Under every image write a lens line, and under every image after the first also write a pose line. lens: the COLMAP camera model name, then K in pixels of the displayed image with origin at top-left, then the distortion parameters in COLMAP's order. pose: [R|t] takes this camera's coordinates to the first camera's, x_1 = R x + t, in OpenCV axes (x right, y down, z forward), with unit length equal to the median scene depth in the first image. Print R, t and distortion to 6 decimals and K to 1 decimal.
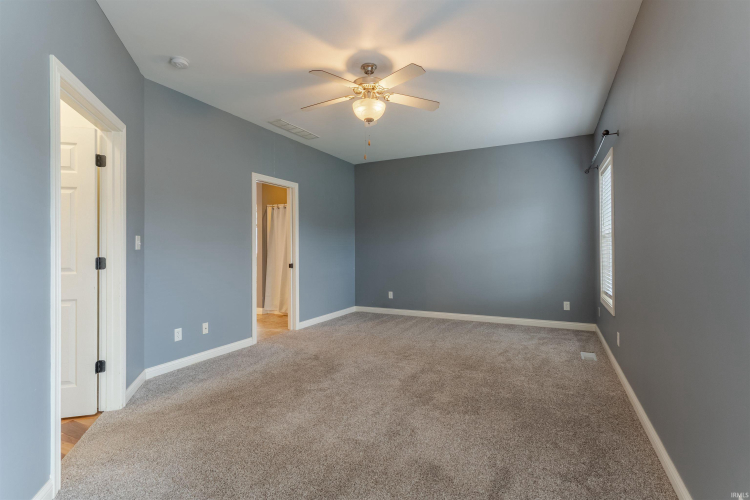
lens RADIAL K [[357.7, 0, 373.3], [0, 357.7, 250.5], [0, 0, 1]] dist [0.000568, 0.000939]
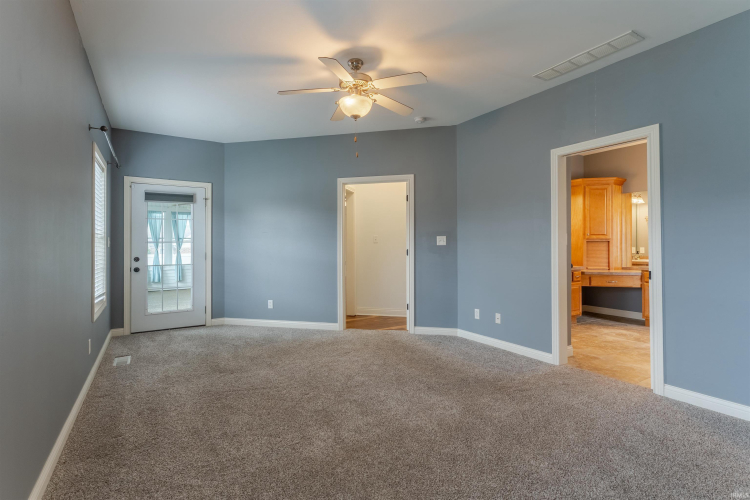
lens RADIAL K [[357.7, 0, 373.3], [0, 357.7, 250.5], [0, 0, 1]] dist [0.000568, 0.000939]
pose [[-0.524922, 0.022423, -0.850855, 0.643497], [0.003130, 0.999697, 0.024415, -0.014992], [0.851145, 0.010153, -0.524833, 1.242318]]
